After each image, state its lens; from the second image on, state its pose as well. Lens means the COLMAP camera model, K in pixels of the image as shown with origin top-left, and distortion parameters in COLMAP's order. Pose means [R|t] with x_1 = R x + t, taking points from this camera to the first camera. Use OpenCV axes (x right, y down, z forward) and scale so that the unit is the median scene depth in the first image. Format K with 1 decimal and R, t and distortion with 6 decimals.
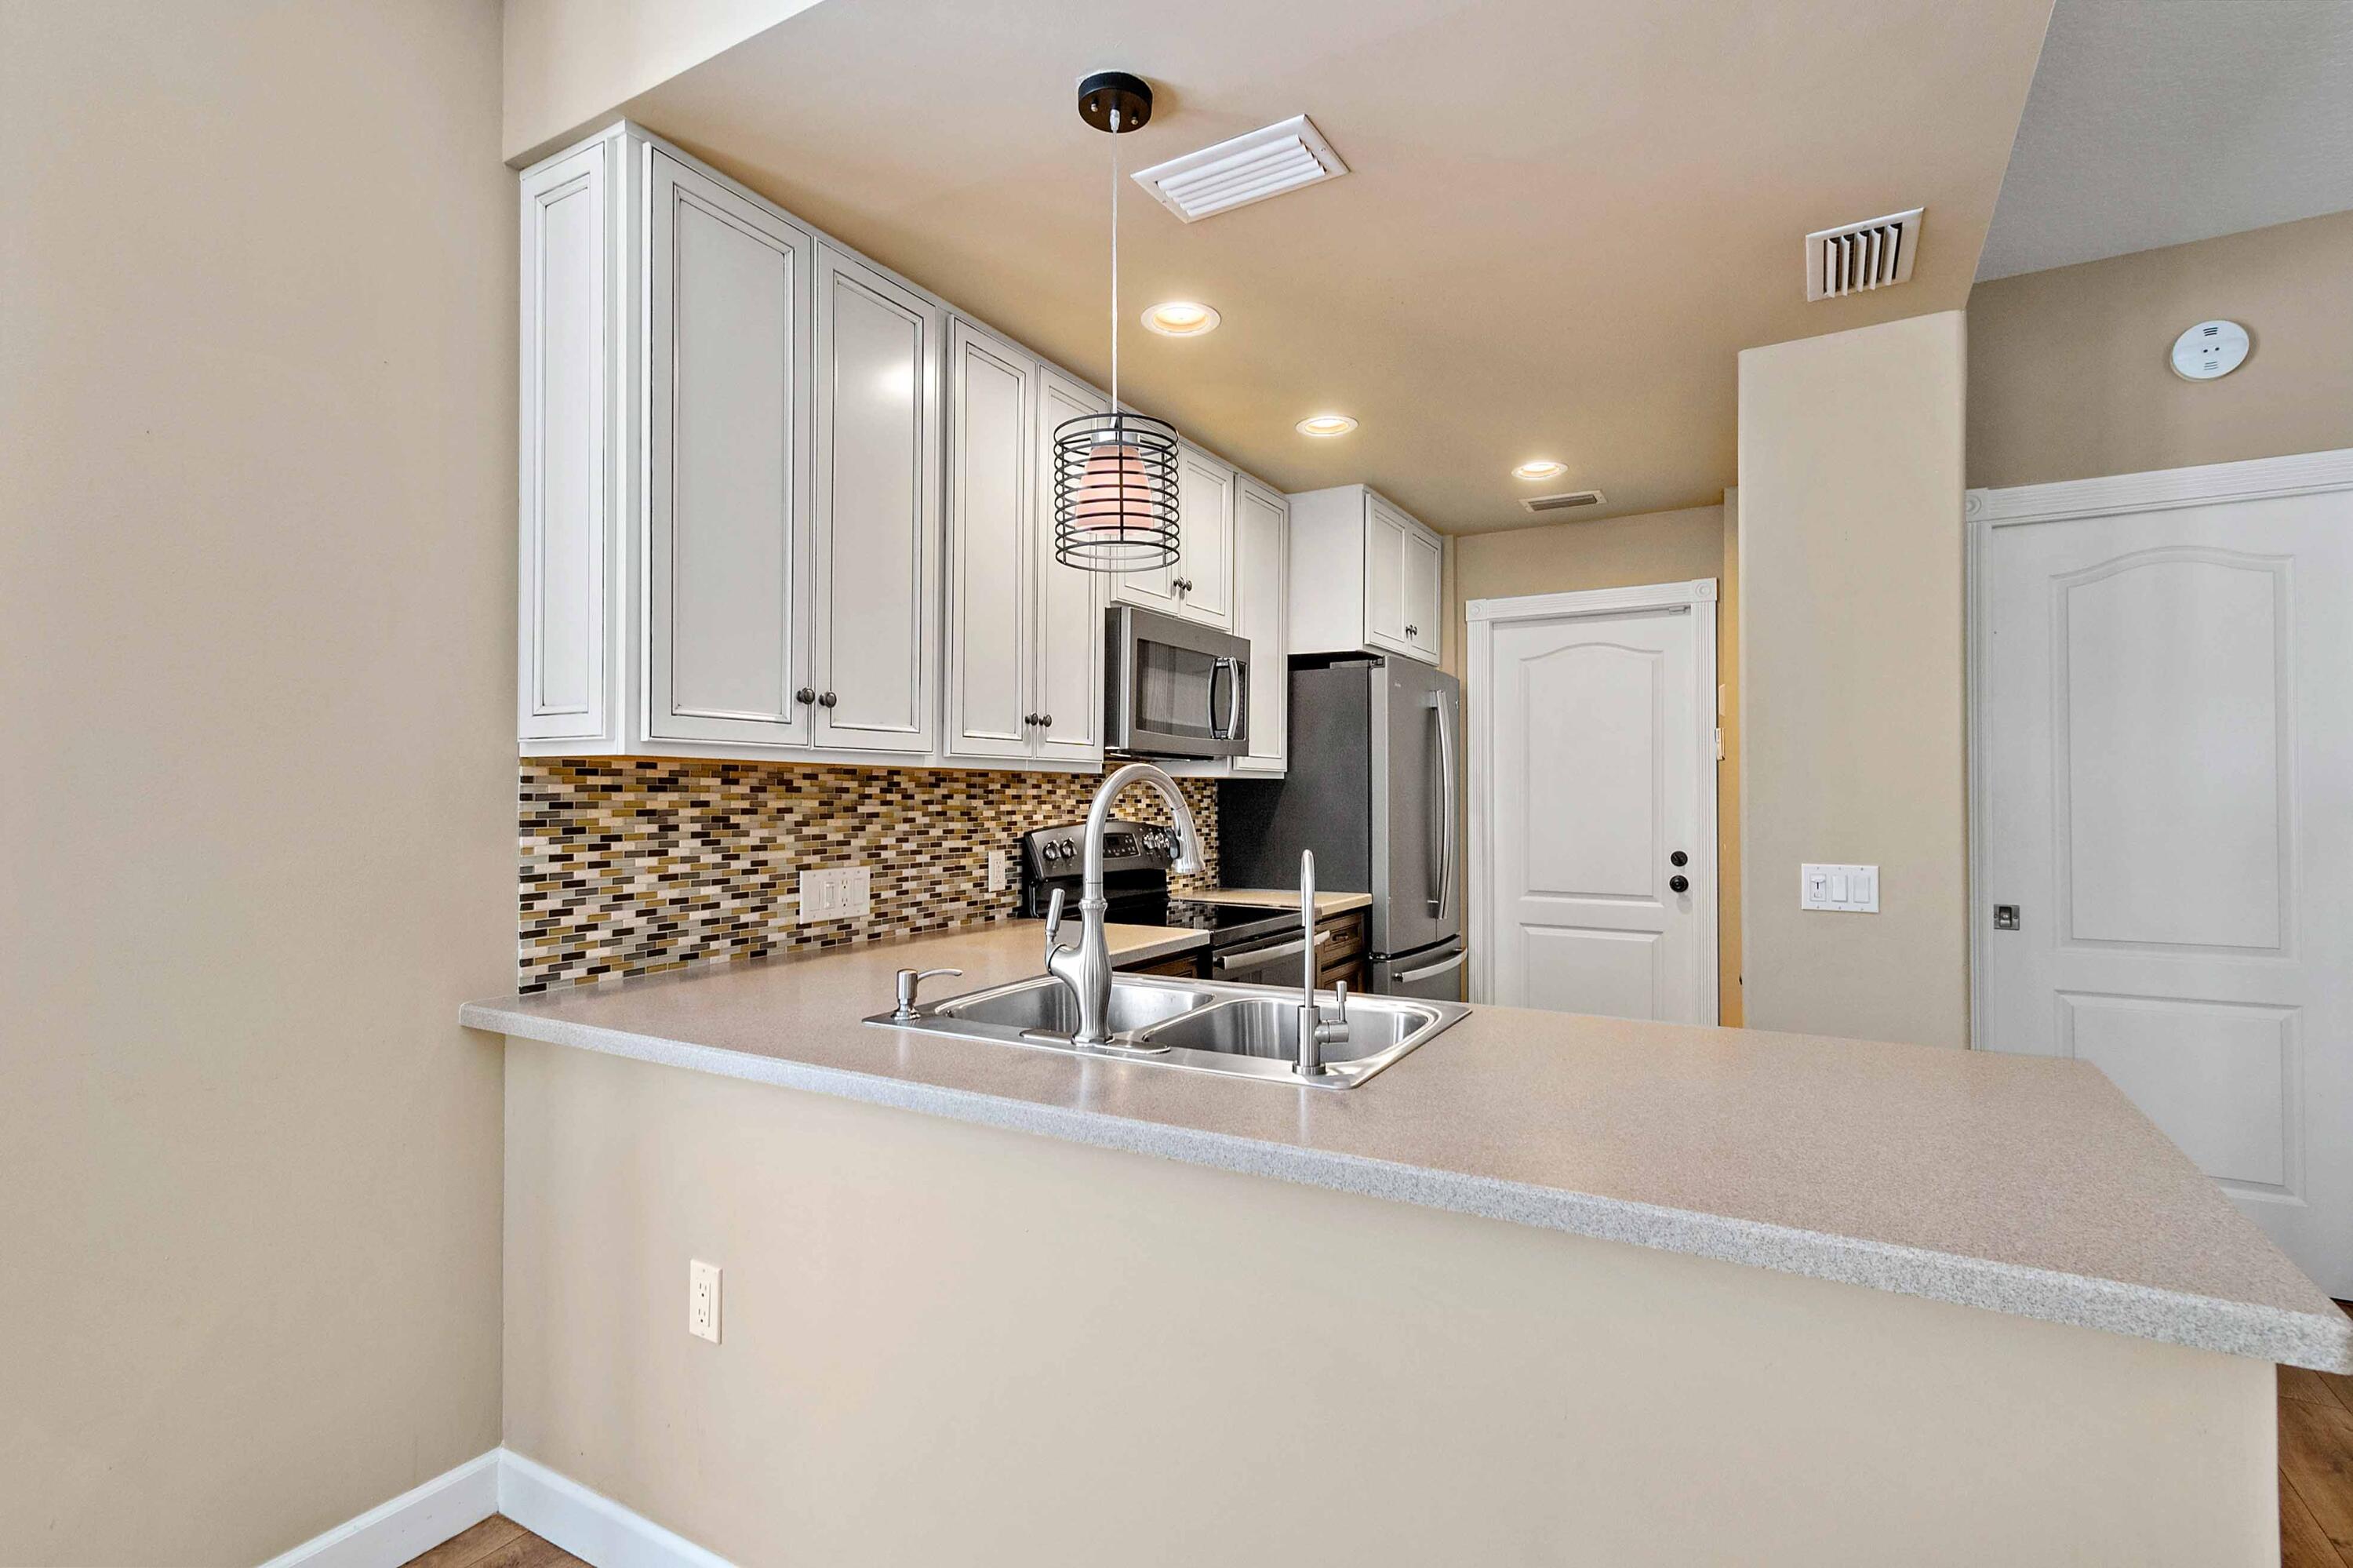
lens RADIAL K [[1099.1, 0, 1176.5], [0, 1099.1, 784.0], [0, 0, 1]] dist [0.004334, 0.000592]
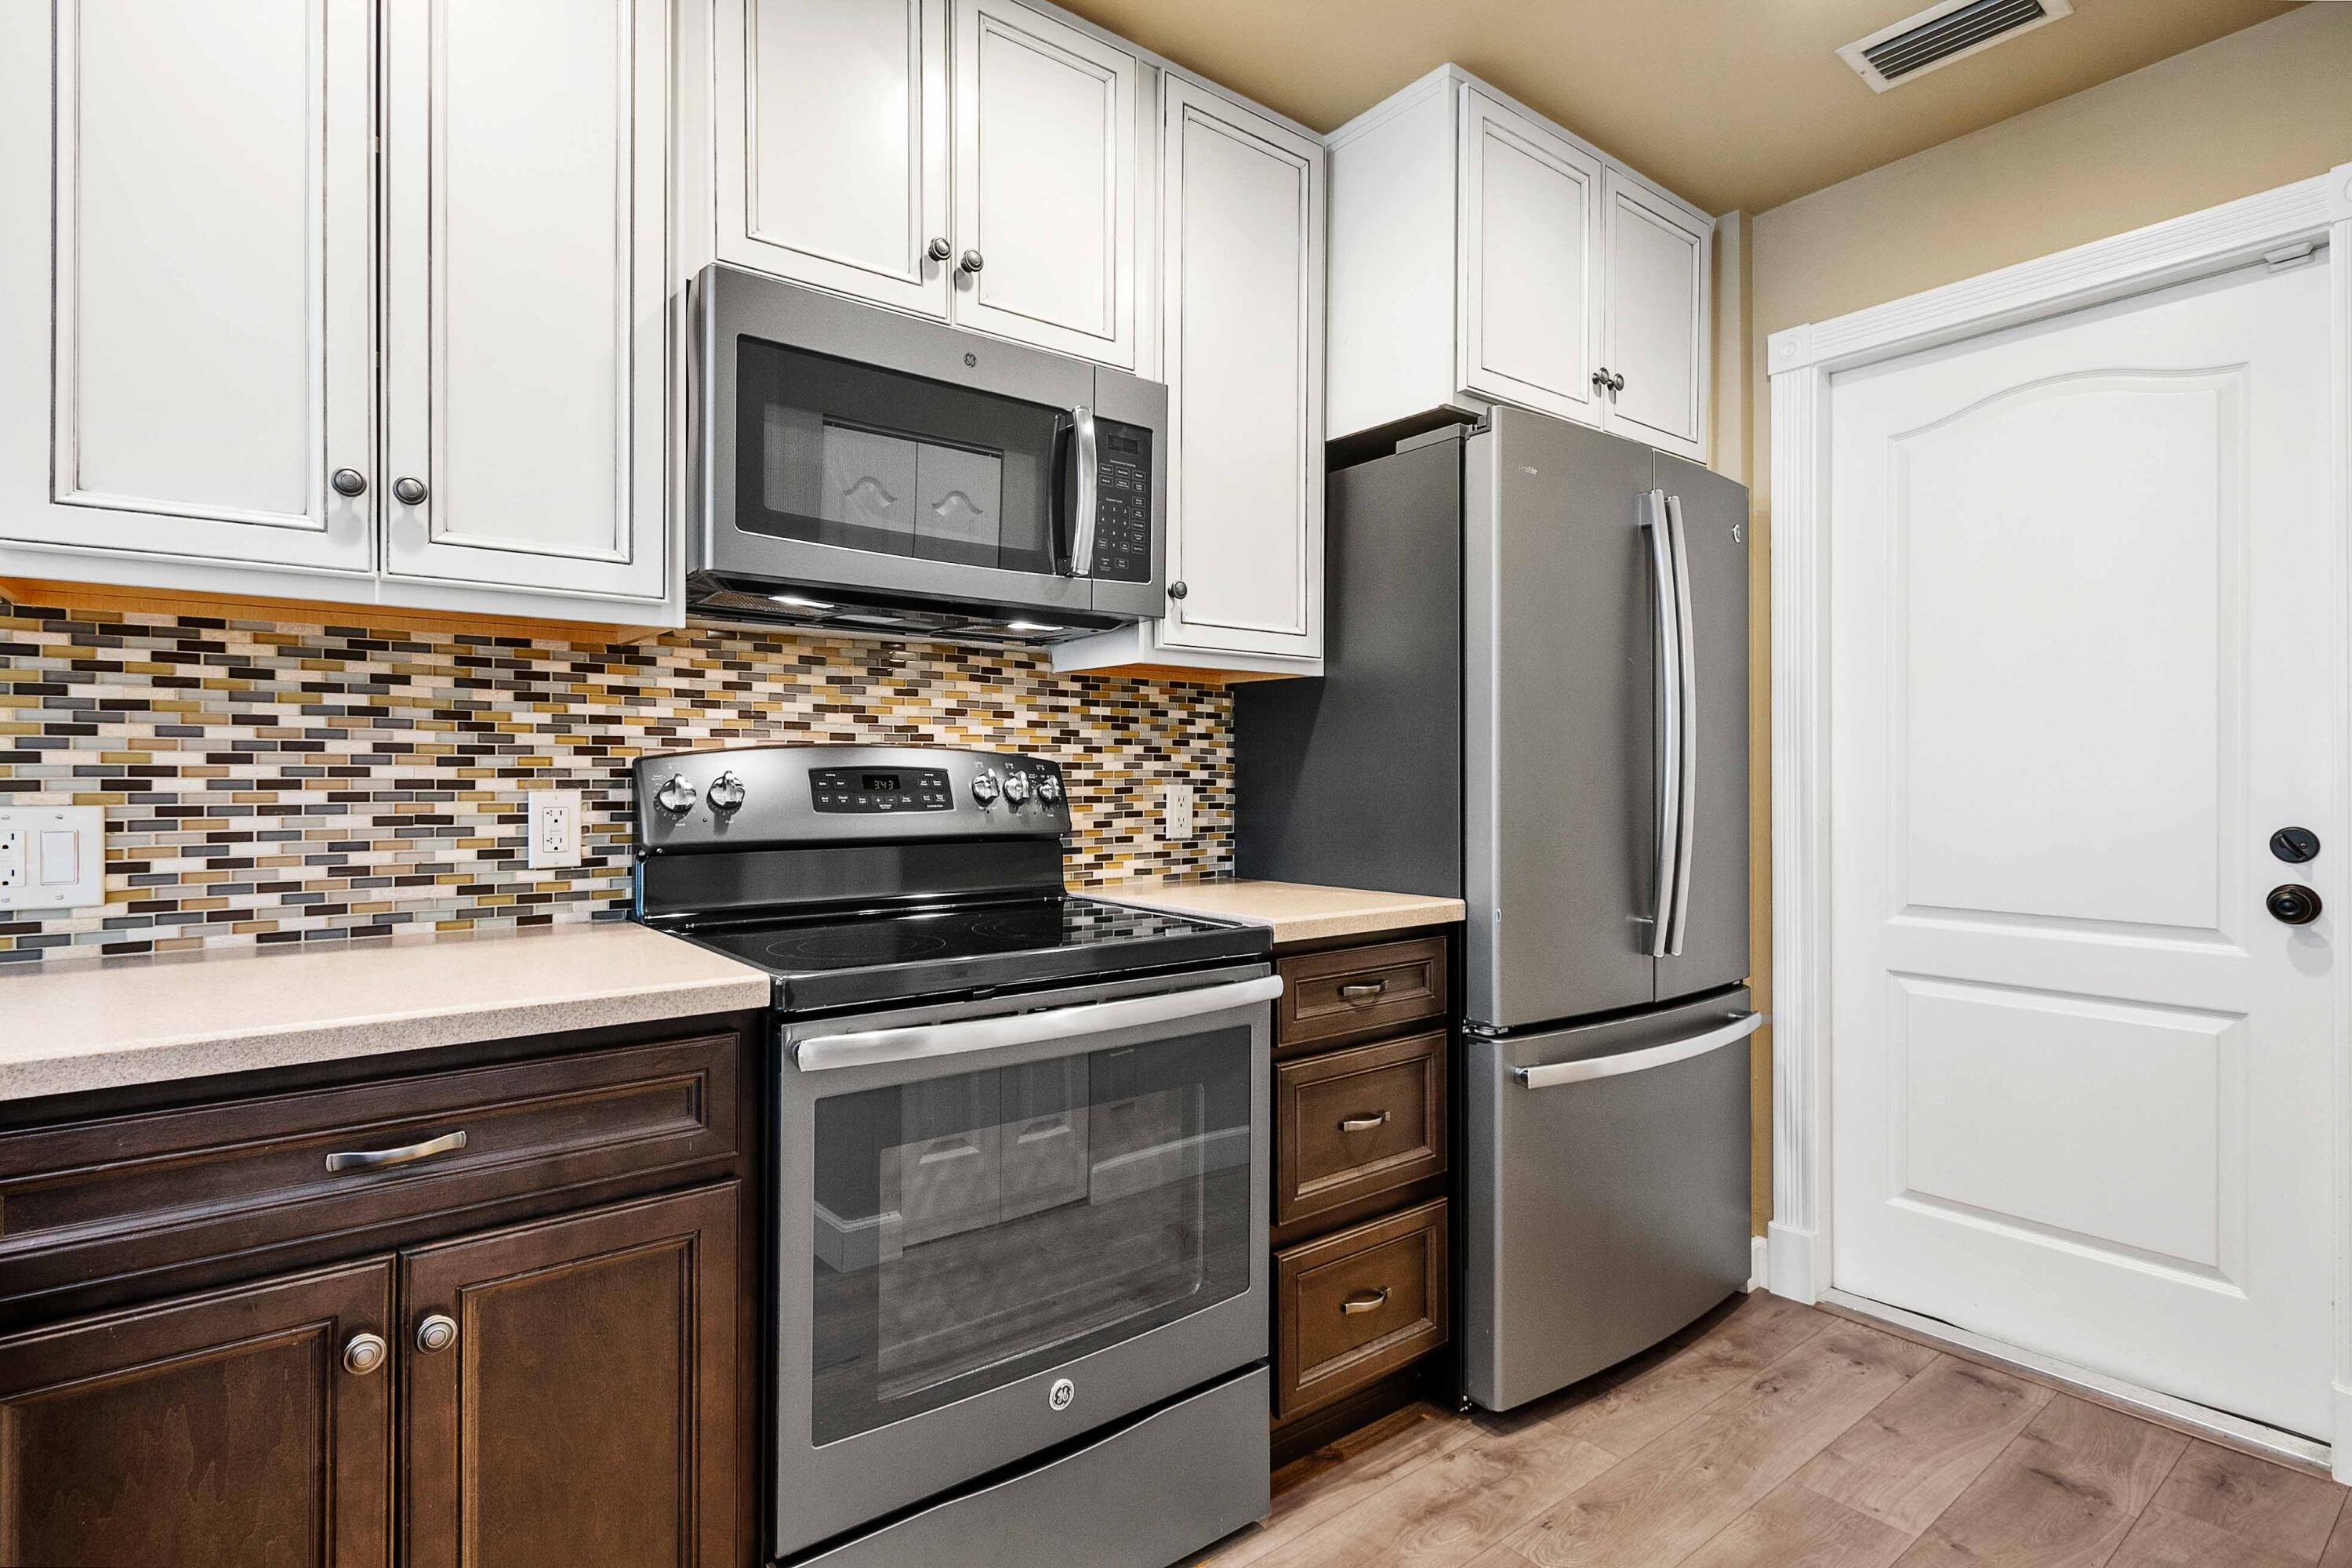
lens RADIAL K [[1145.5, 0, 1167.3], [0, 1145.5, 777.4], [0, 0, 1]] dist [0.011313, -0.008658]
pose [[0.928291, -0.000090, -0.371855, 0.320124], [0.004129, 0.999941, 0.010066, 0.052378], [0.371832, -0.010880, 0.928236, 0.627650]]
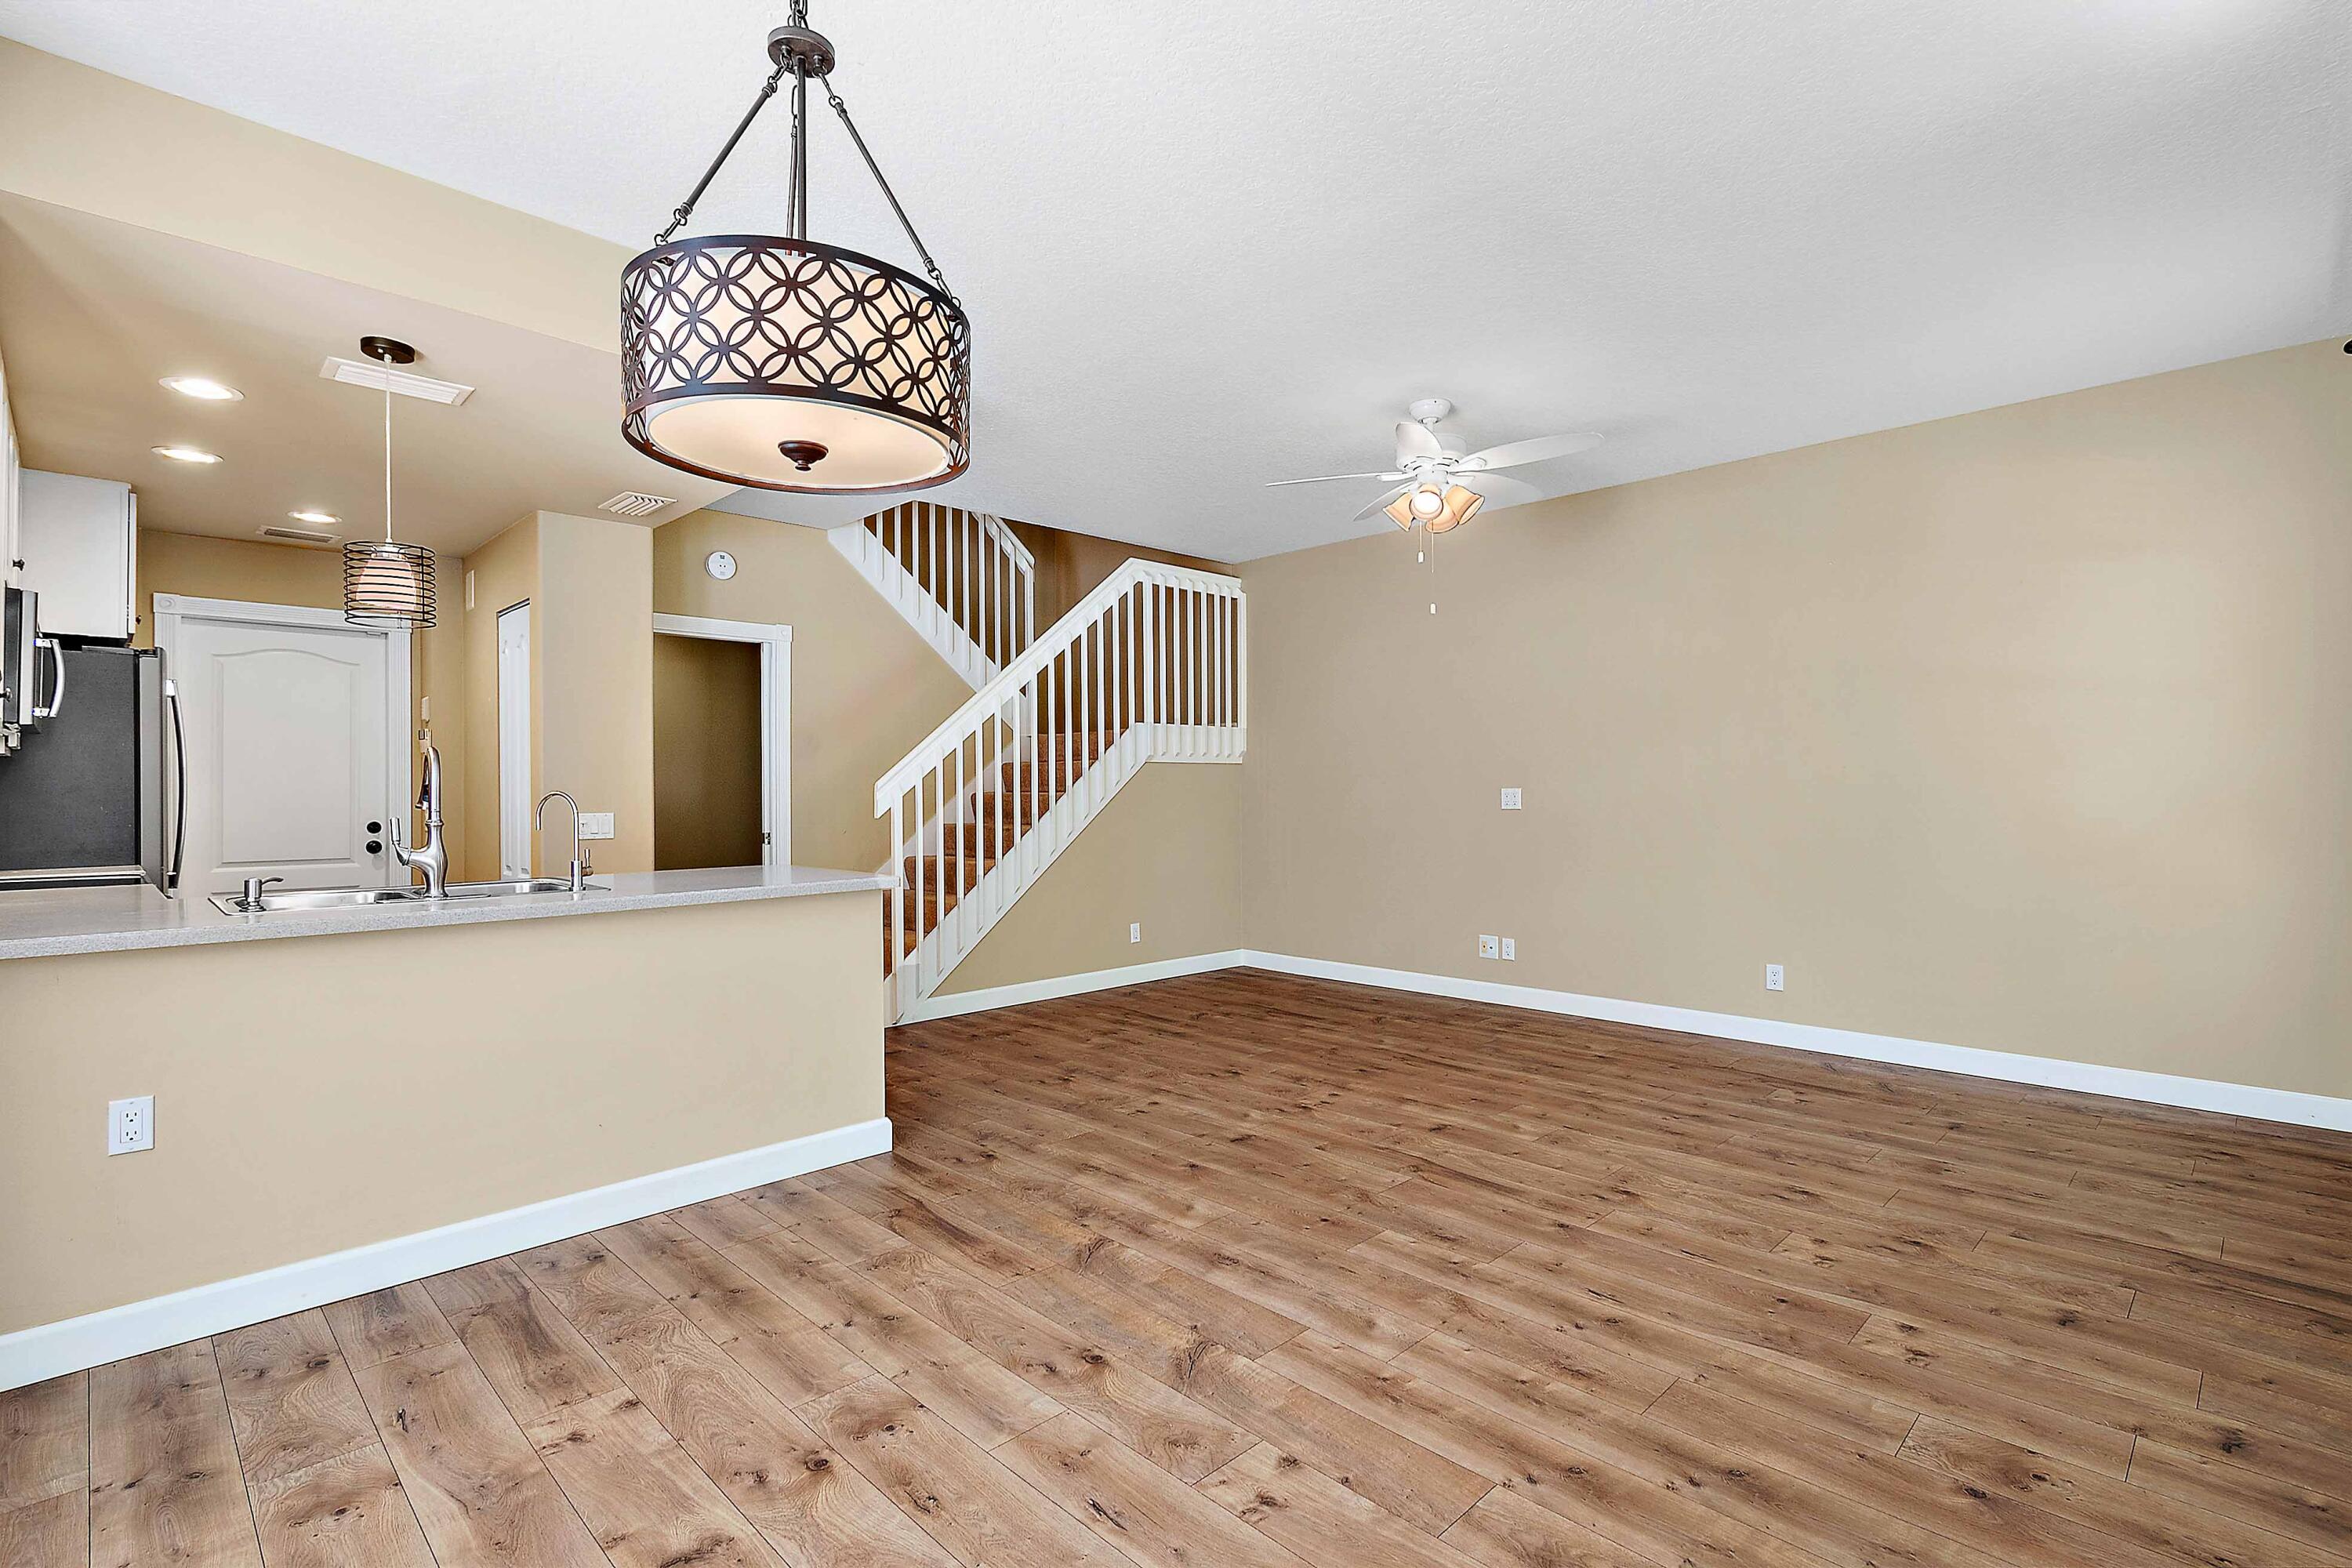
lens RADIAL K [[1098.6, 0, 1176.0], [0, 1098.6, 784.0], [0, 0, 1]] dist [0.004334, 0.000592]
pose [[0.257210, 0.004877, 0.966343, -0.799087], [-0.007638, 0.999966, -0.003013, 0.020211], [-0.966325, -0.006606, 0.257239, -0.345429]]
